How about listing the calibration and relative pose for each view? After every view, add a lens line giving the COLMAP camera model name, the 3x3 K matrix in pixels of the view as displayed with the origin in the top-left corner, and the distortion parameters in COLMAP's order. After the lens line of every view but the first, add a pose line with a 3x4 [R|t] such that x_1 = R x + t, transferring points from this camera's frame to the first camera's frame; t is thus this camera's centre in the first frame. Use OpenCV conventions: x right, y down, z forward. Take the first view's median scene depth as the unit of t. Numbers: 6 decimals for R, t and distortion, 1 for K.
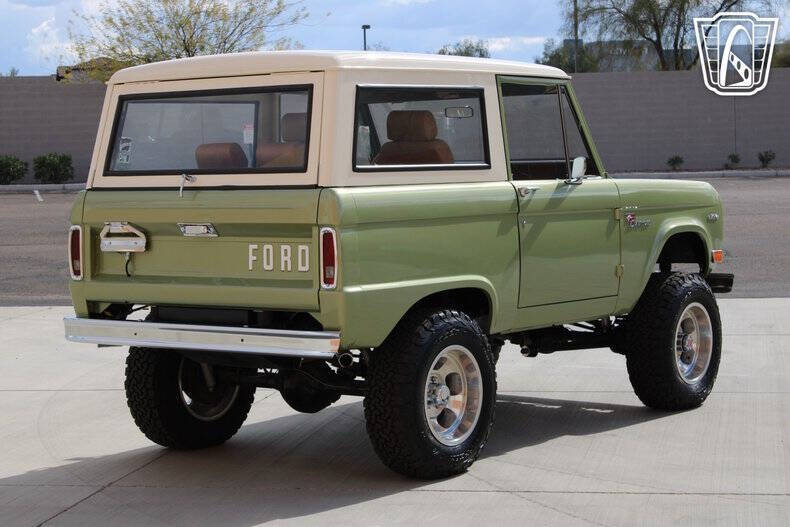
lens RADIAL K [[1724.6, 0, 395.0], [0, 1724.6, 263.5], [0, 0, 1]] dist [0.045498, 0.045305]
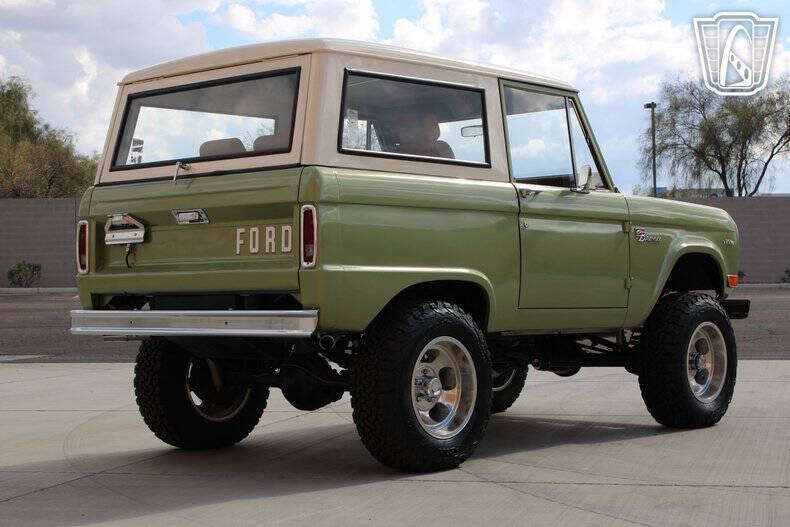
lens RADIAL K [[1451.9, 0, 395.0], [0, 1451.9, 263.5], [0, 0, 1]] dist [-0.017164, -0.049482]
pose [[0.996791, 0.008347, -0.079615, 0.068801], [-0.014689, 0.996734, -0.079409, 0.069613], [0.078692, 0.080323, 0.993658, 0.162591]]
